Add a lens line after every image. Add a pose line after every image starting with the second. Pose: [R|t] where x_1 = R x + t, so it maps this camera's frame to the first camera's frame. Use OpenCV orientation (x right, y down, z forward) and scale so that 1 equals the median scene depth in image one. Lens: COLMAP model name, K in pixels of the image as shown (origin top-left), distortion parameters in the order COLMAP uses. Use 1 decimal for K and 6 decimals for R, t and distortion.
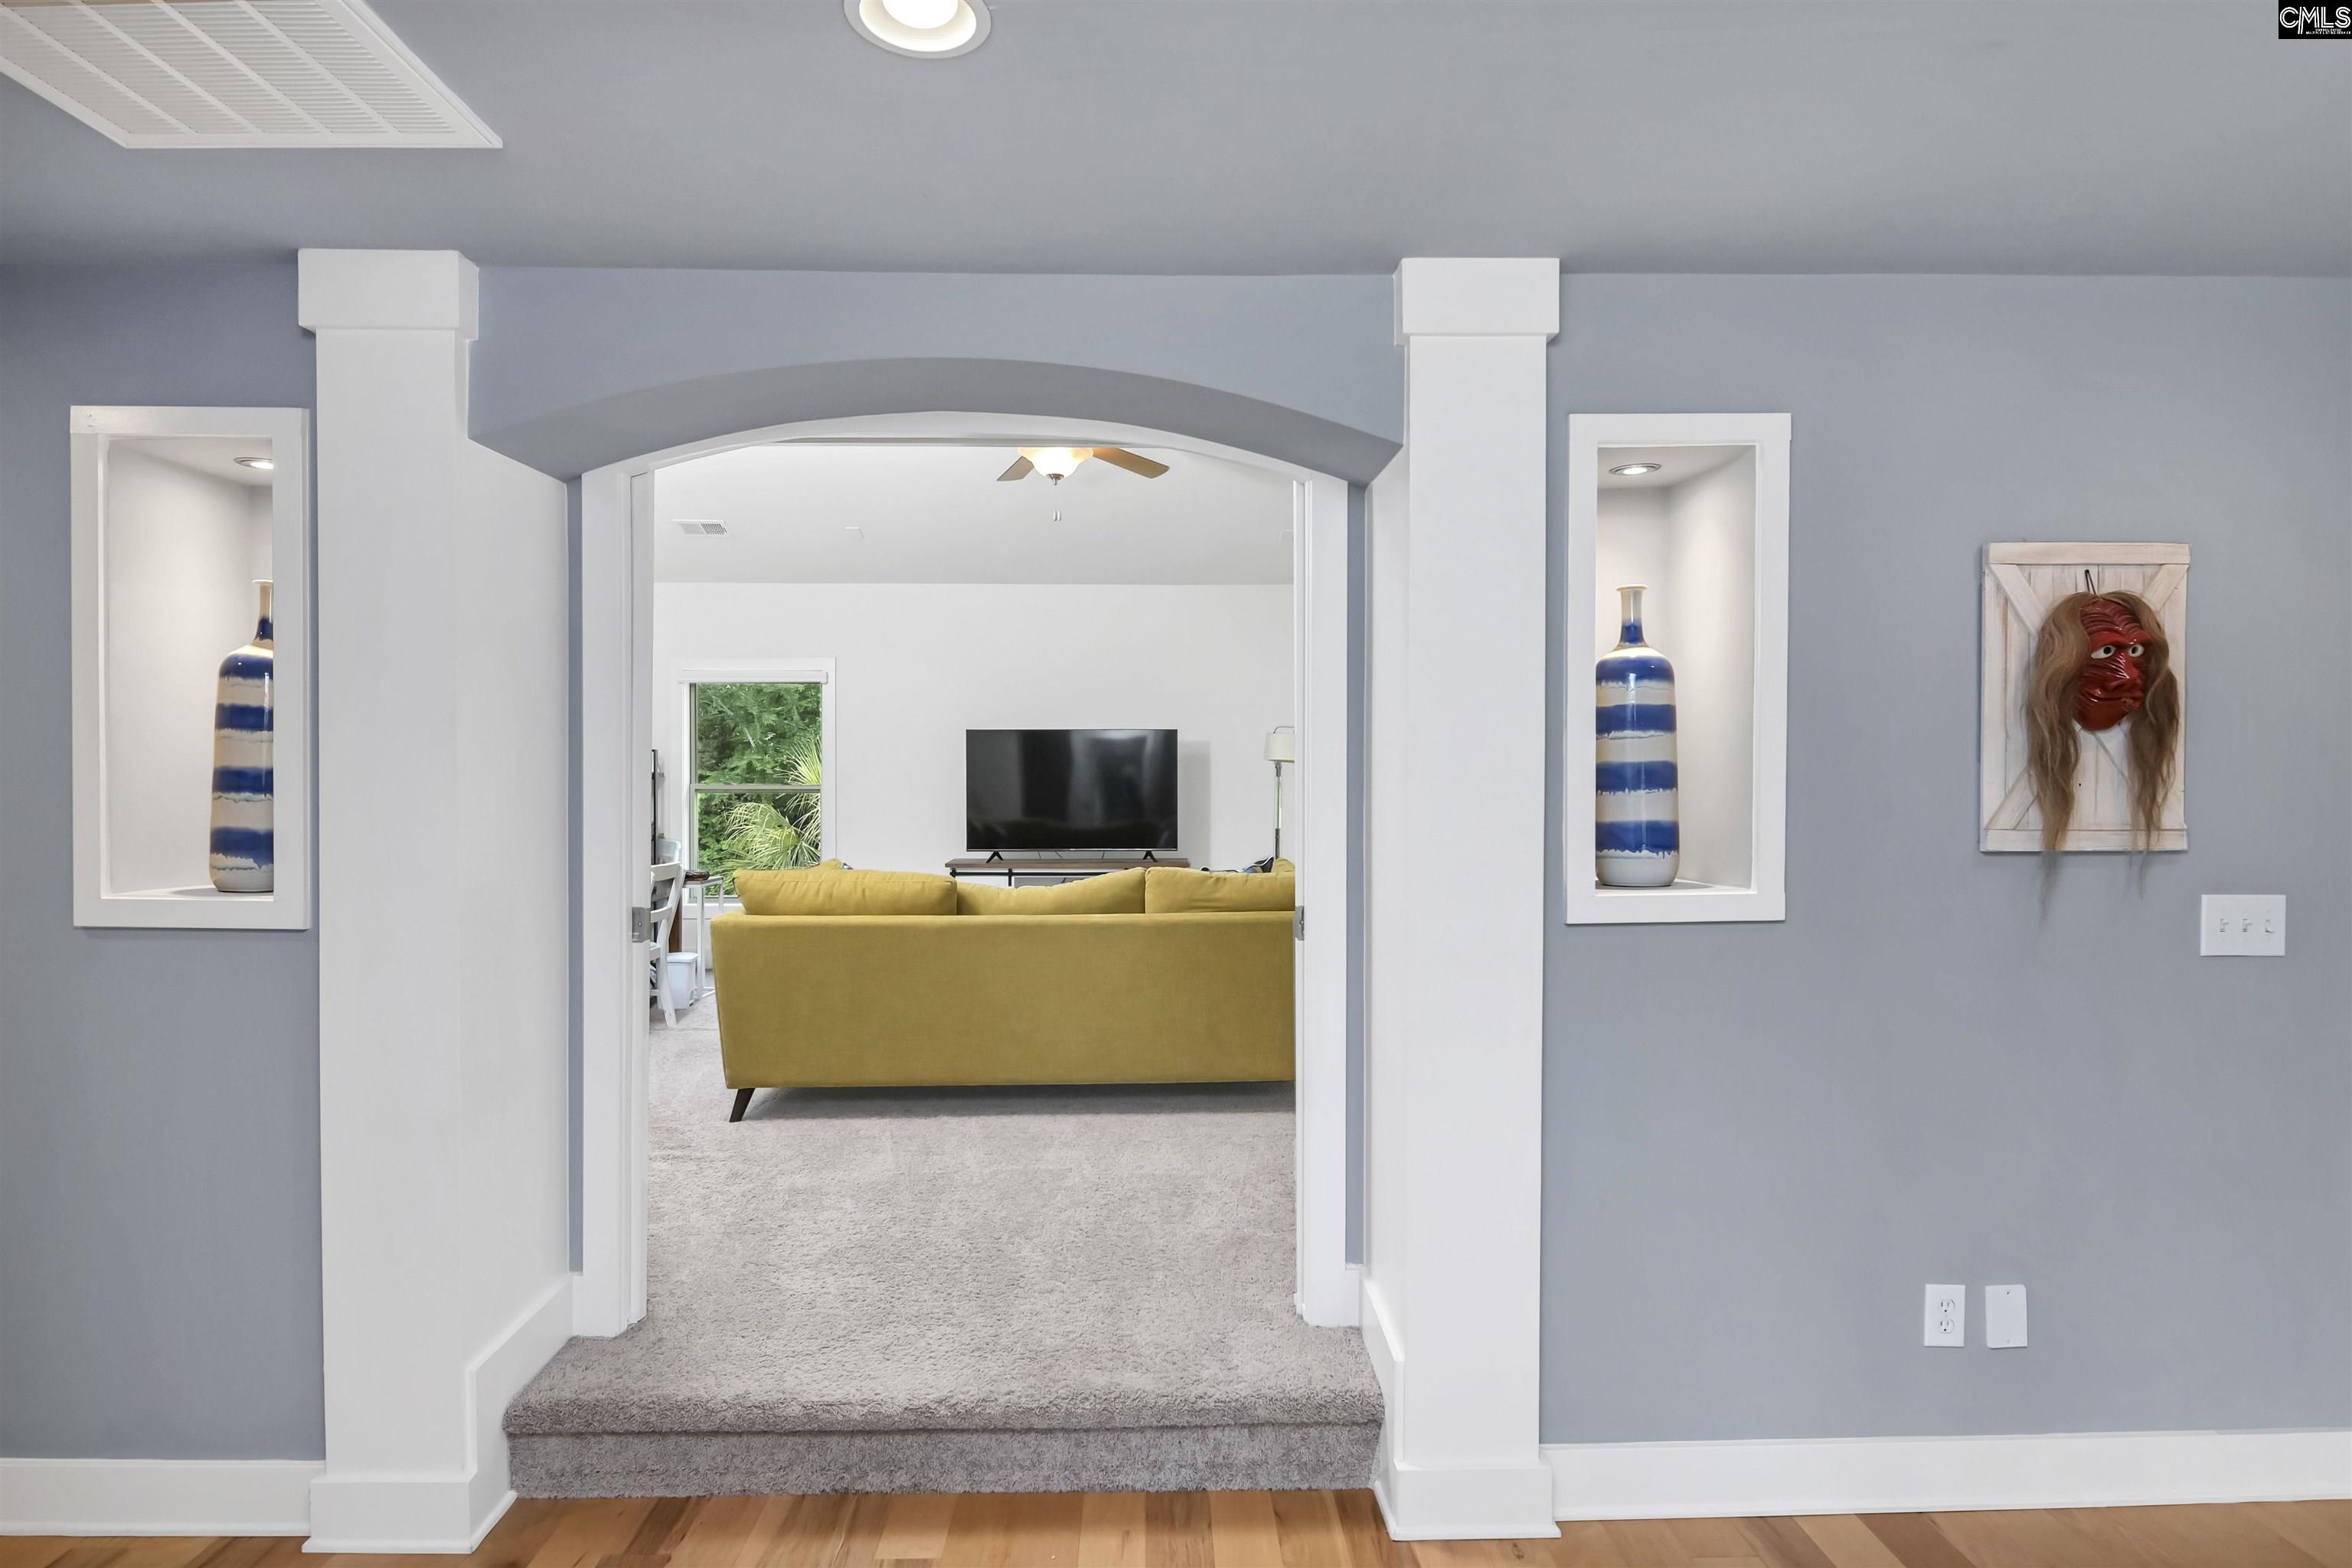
lens RADIAL K [[1260.2, 0, 1179.8], [0, 1260.2, 787.8], [0, 0, 1]] dist [0.001583, -0.001610]
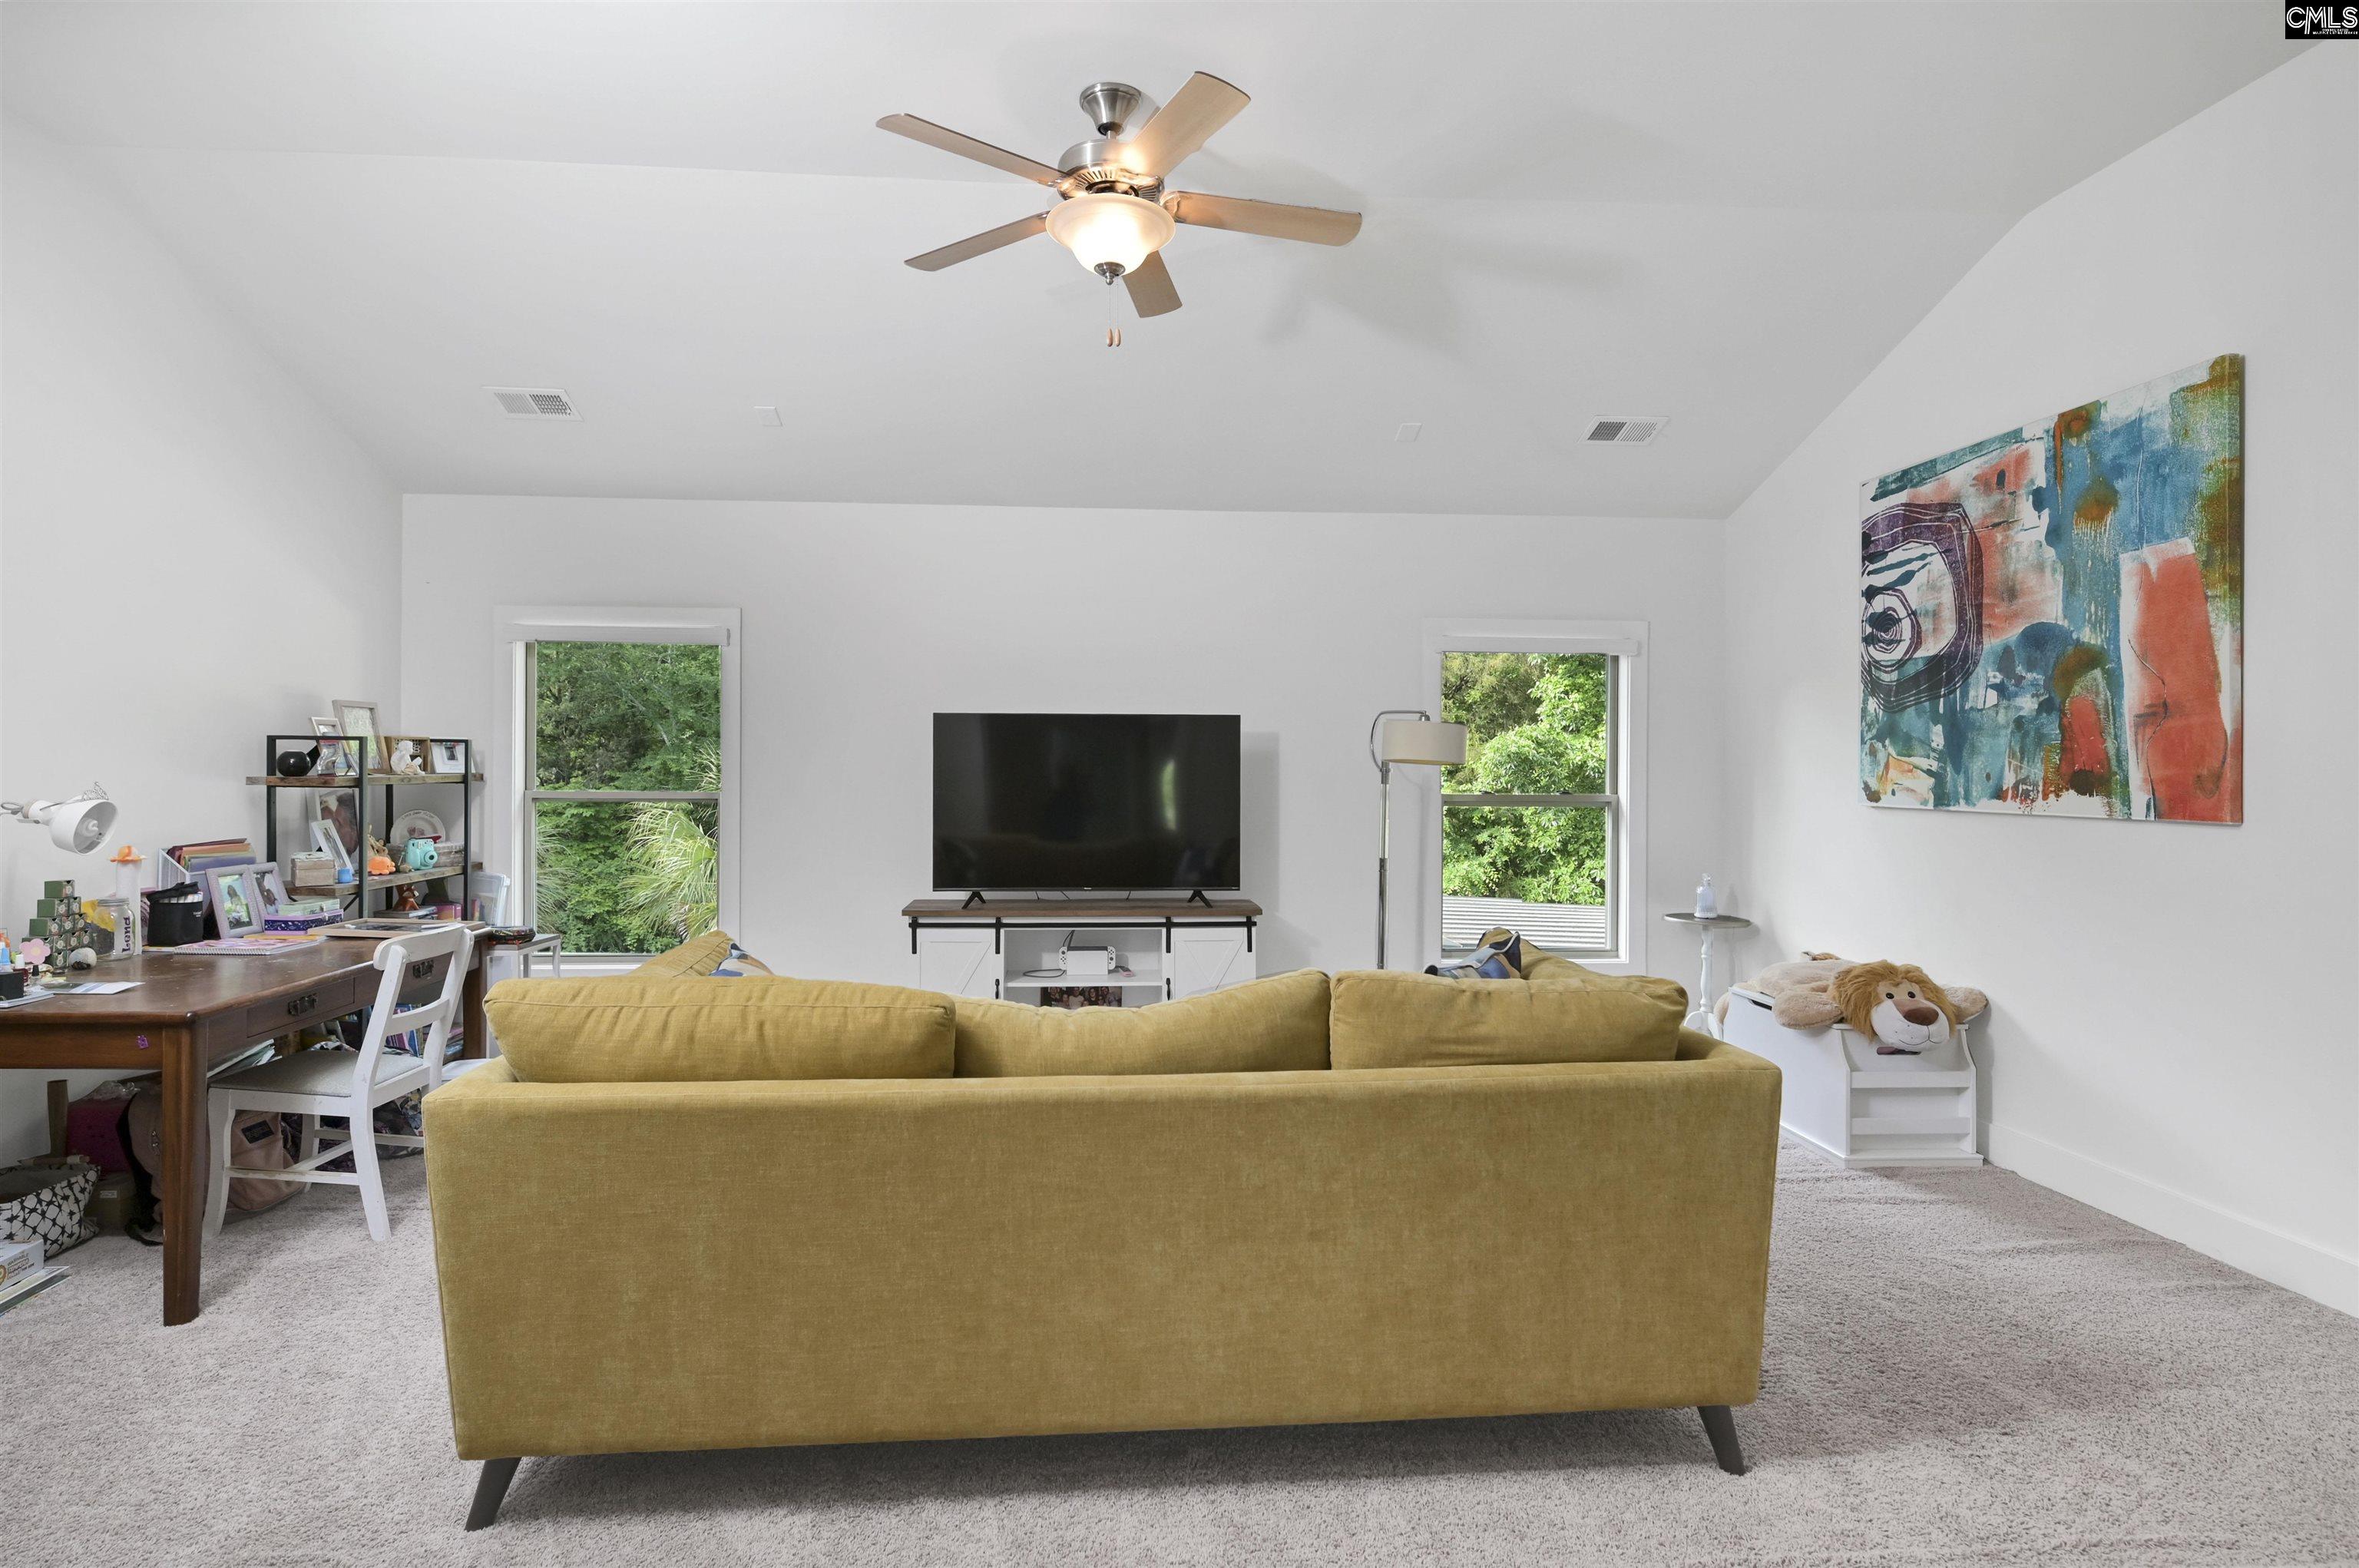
lens RADIAL K [[1264.0, 0, 1174.0], [0, 1264.0, 773.3], [0, 0, 1]] dist [0.001583, -0.001610]
pose [[0.999000, 0.002057, 0.044662, -0.087341], [-0.001482, 0.999916, -0.012910, -0.007029], [-0.044685, 0.012831, 0.998919, 0.386704]]
